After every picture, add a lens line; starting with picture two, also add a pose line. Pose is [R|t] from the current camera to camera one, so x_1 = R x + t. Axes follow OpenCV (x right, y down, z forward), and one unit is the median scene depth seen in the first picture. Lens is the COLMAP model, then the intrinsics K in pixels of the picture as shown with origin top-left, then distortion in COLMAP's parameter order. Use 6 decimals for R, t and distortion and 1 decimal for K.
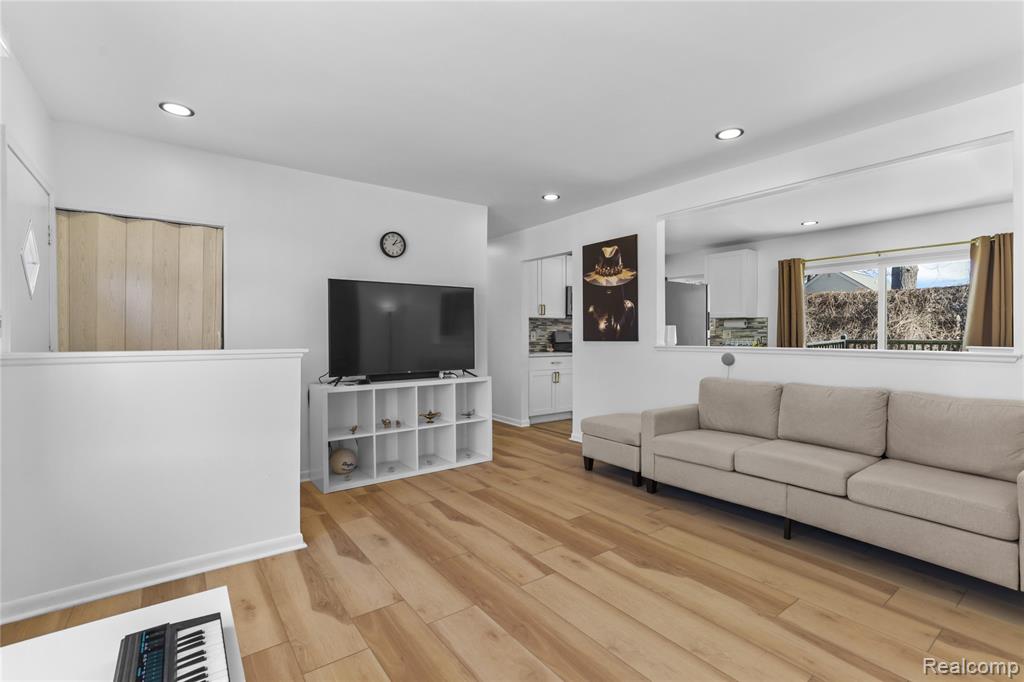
lens RADIAL K [[471.7, 0, 506.9], [0, 471.7, 336.9], [0, 0, 1]] dist [-0.006146, 0.000137]
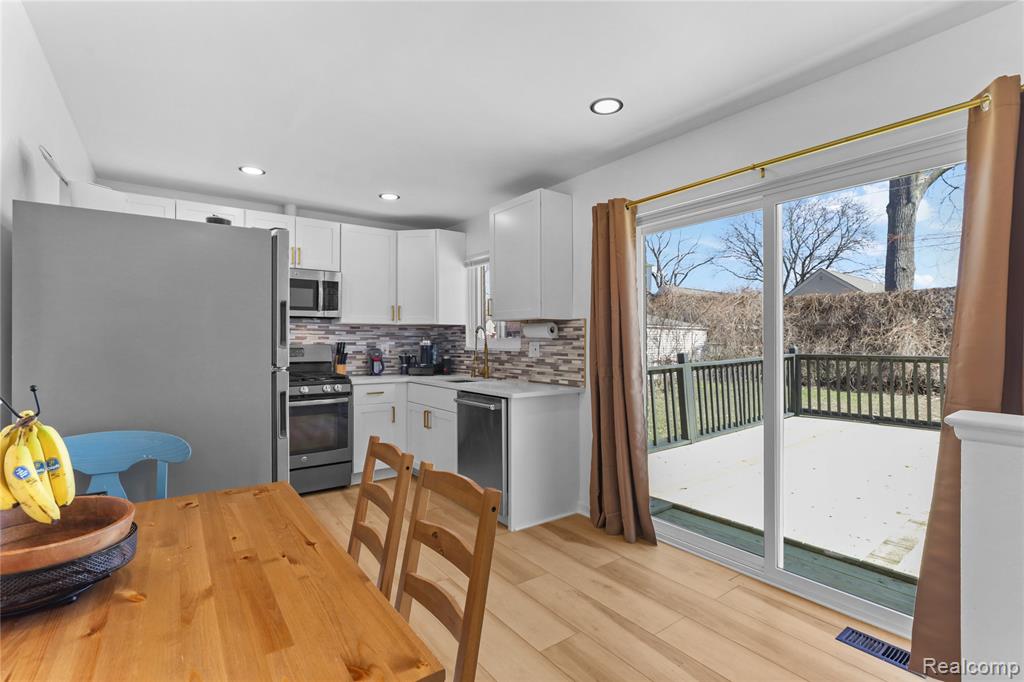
lens RADIAL K [[471.7, 0, 508.6], [0, 471.7, 344.7], [0, 0, 1]] dist [-0.006146, 0.000137]
pose [[0.999981, 0.000344, -0.006230, 0.434795], [-0.000342, 1.000000, 0.000313, -0.011572], [0.006230, -0.000311, 0.999981, 0.434224]]
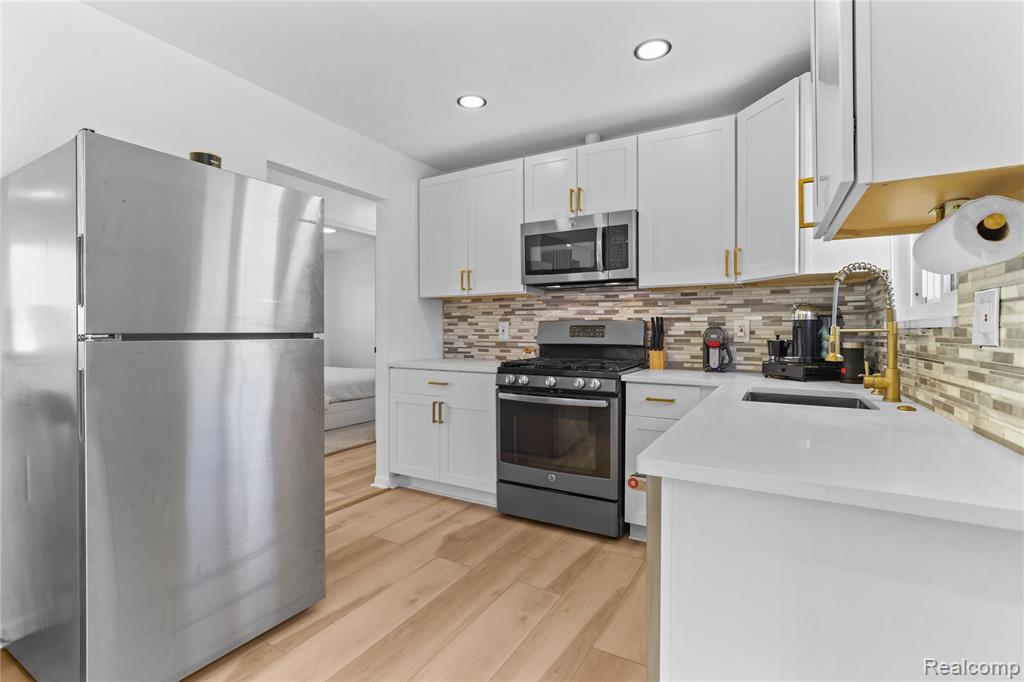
lens RADIAL K [[471.7, 0, 516.8], [0, 471.7, 334.4], [0, 0, 1]] dist [-0.006146, 0.000137]
pose [[0.405079, 0.006884, -0.914256, 0.539683], [-0.005570, 0.999972, 0.005061, -0.000387], [0.914265, 0.003042, 0.405106, 0.787202]]
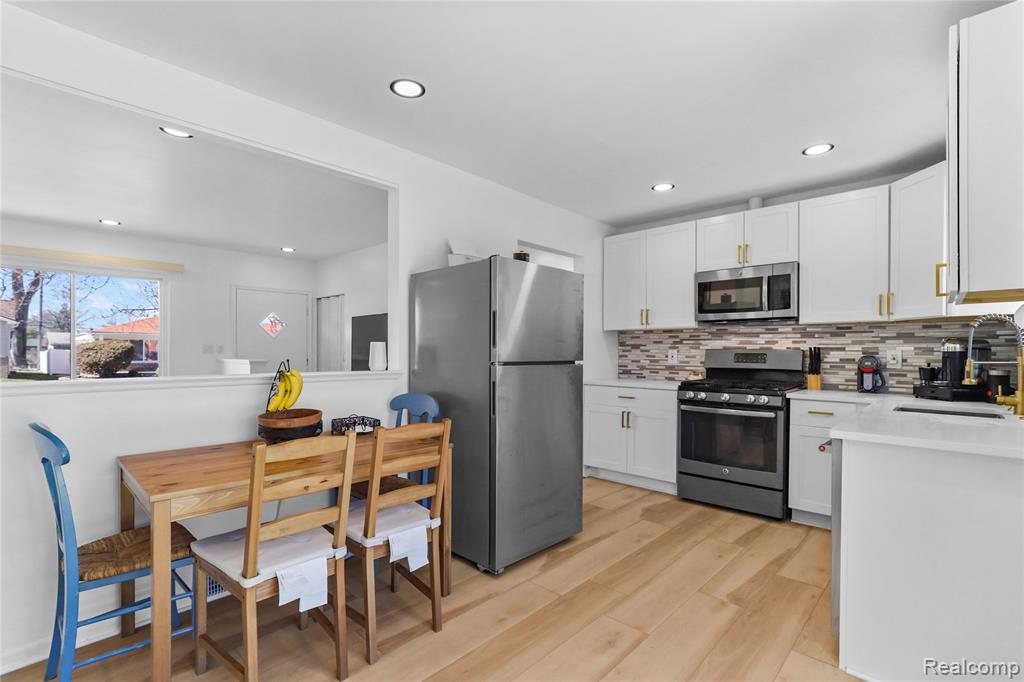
lens RADIAL K [[471.7, 0, 516.7], [0, 471.7, 355.4], [0, 0, 1]] dist [-0.006146, 0.000137]
pose [[0.179807, 0.009635, -0.983655, 0.653112], [-0.008341, 0.999931, 0.008270, -0.007032], [0.983667, 0.006718, 0.179875, 0.659106]]
